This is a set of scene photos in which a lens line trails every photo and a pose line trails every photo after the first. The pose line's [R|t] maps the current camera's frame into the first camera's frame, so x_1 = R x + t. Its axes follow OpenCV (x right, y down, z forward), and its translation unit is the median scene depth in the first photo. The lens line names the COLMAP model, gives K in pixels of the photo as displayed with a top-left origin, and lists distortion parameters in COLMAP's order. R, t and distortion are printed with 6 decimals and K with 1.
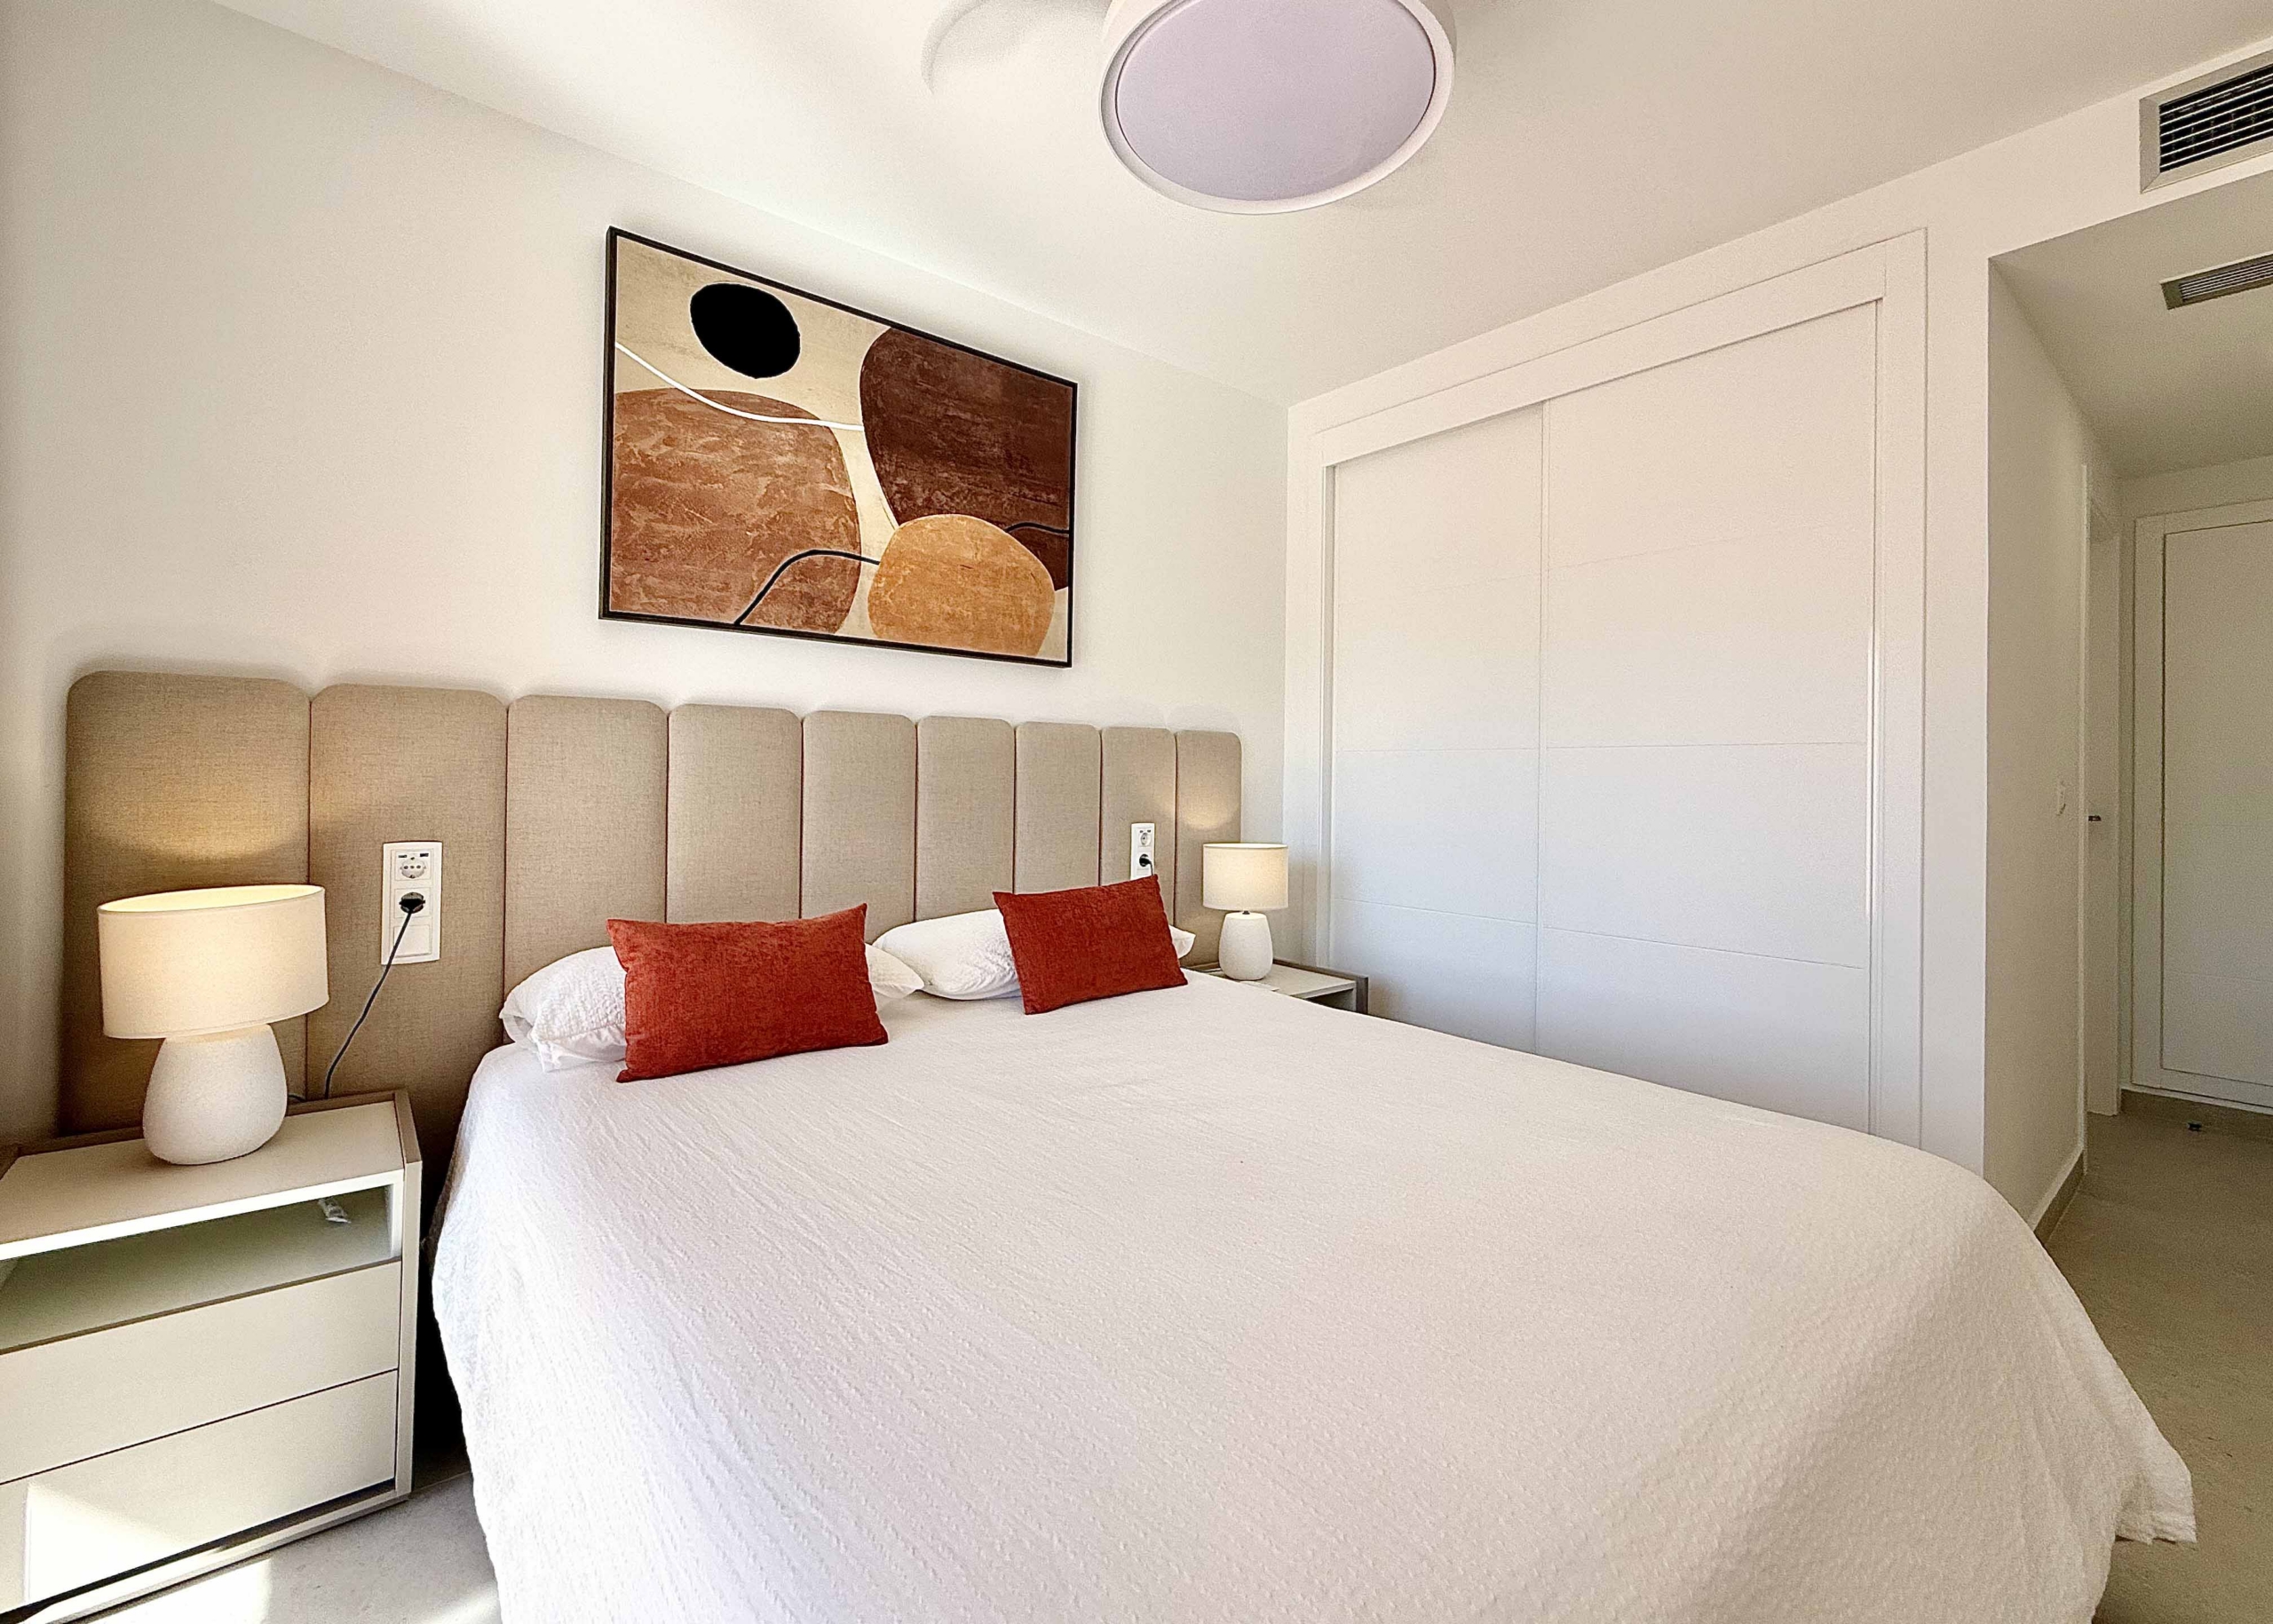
lens RADIAL K [[1012.2, 0, 1151.6], [0, 1012.2, 770.1], [0, 0, 1]] dist [-0.000718, 0.000043]
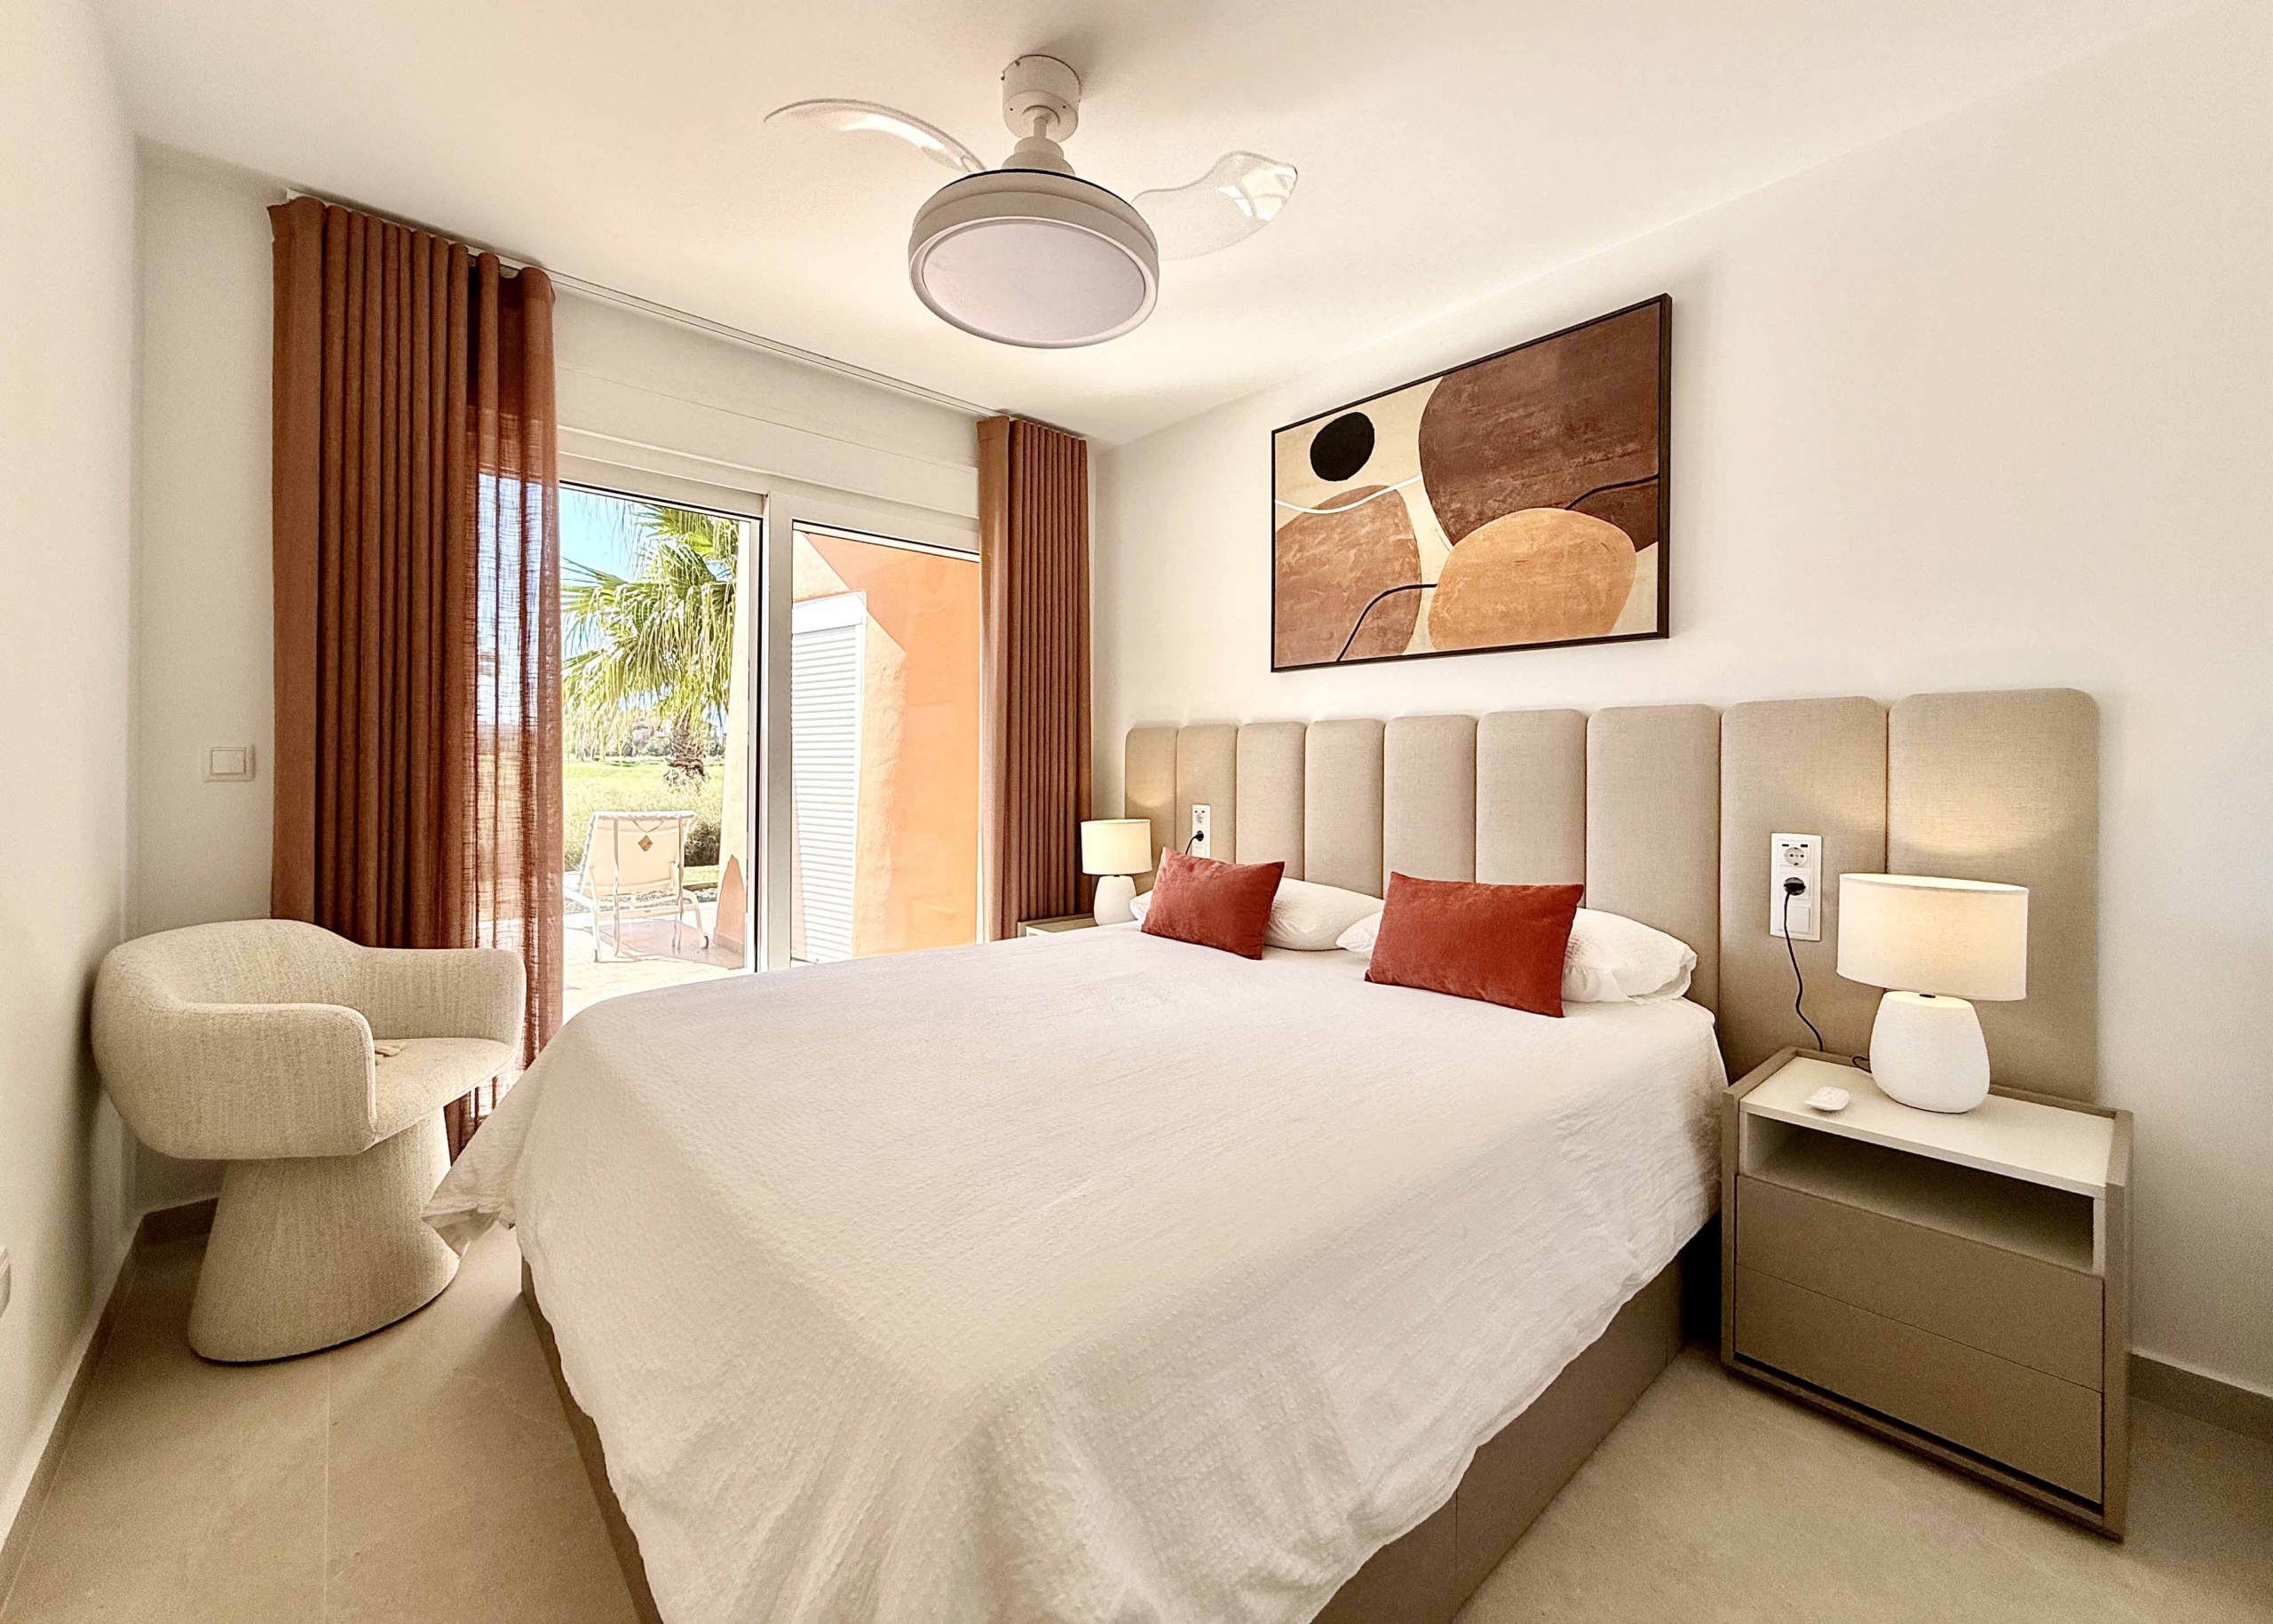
lens RADIAL K [[908.8, 0, 1129.1], [0, 908.8, 767.7], [0, 0, 1]] dist [0.003126, 0.000313]
pose [[0.003660, -0.014381, -0.999890, 0.781203], [-0.001058, 0.999896, -0.014385, 0.019752], [0.999993, 0.001111, 0.003644, 0.657586]]
